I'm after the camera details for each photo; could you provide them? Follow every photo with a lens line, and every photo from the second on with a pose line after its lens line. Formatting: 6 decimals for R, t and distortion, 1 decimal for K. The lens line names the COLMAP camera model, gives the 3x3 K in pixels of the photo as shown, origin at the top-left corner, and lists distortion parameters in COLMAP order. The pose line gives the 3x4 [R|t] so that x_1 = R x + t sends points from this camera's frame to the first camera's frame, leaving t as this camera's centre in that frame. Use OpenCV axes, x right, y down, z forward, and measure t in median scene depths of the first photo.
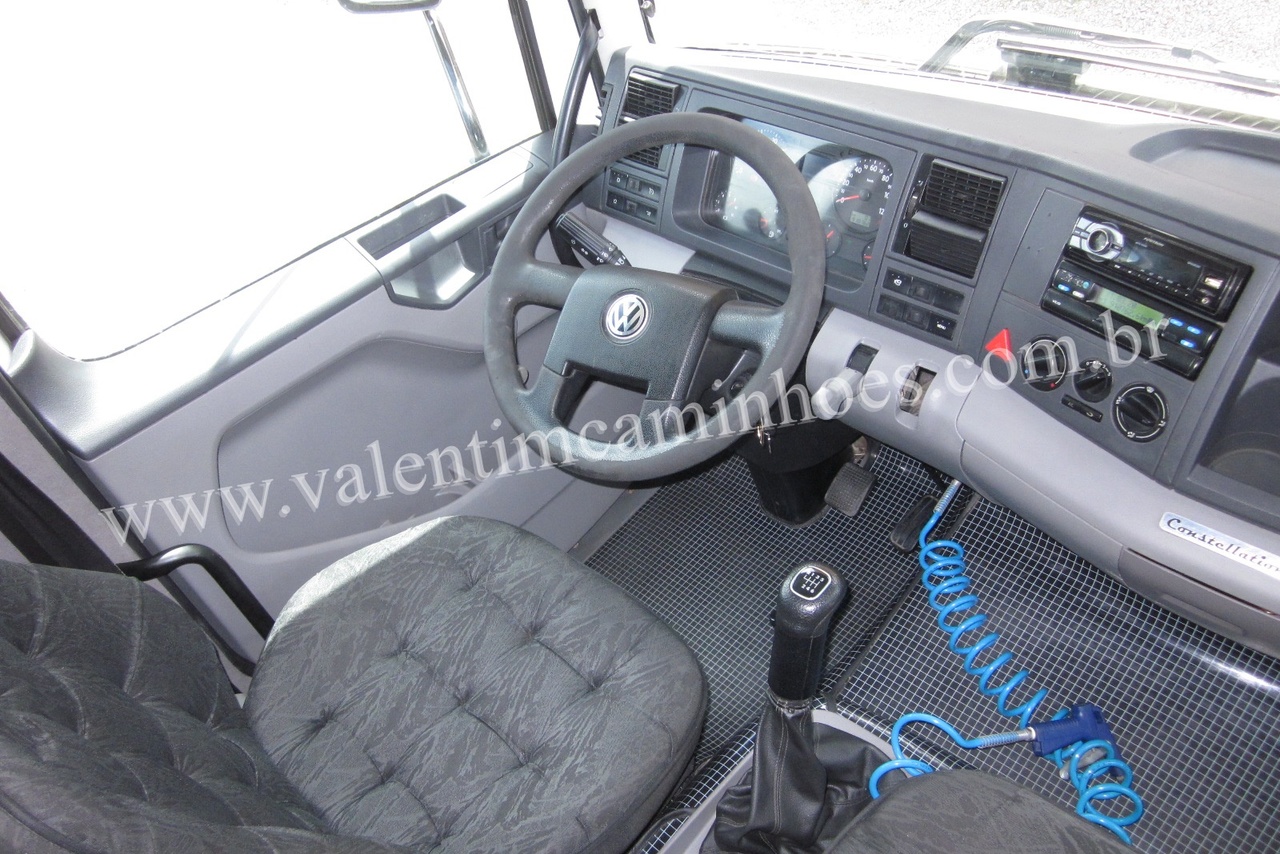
lens RADIAL K [[1048.9, 0, 640.8], [0, 1048.9, 425.0], [0, 0, 1]] dist [-0.035633, -0.008704]
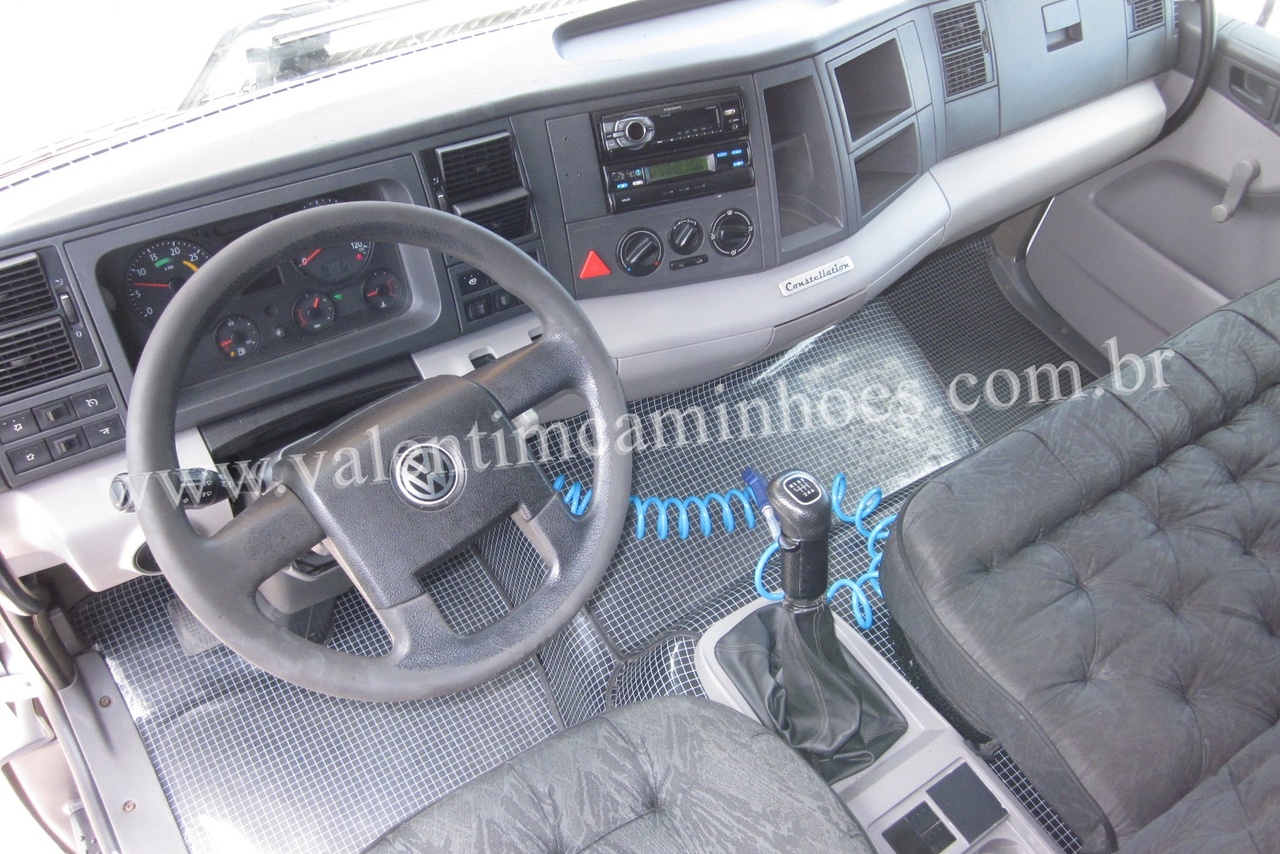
lens RADIAL K [[1048.9, 0, 640.8], [0, 1048.9, 429.6], [0, 0, 1]] dist [-0.035633, -0.008704]
pose [[0.215914, -0.586785, 0.780426, -0.600402], [0.570837, 0.724315, 0.386668, -0.356785], [-0.792165, 0.362009, 0.491349, 0.521799]]
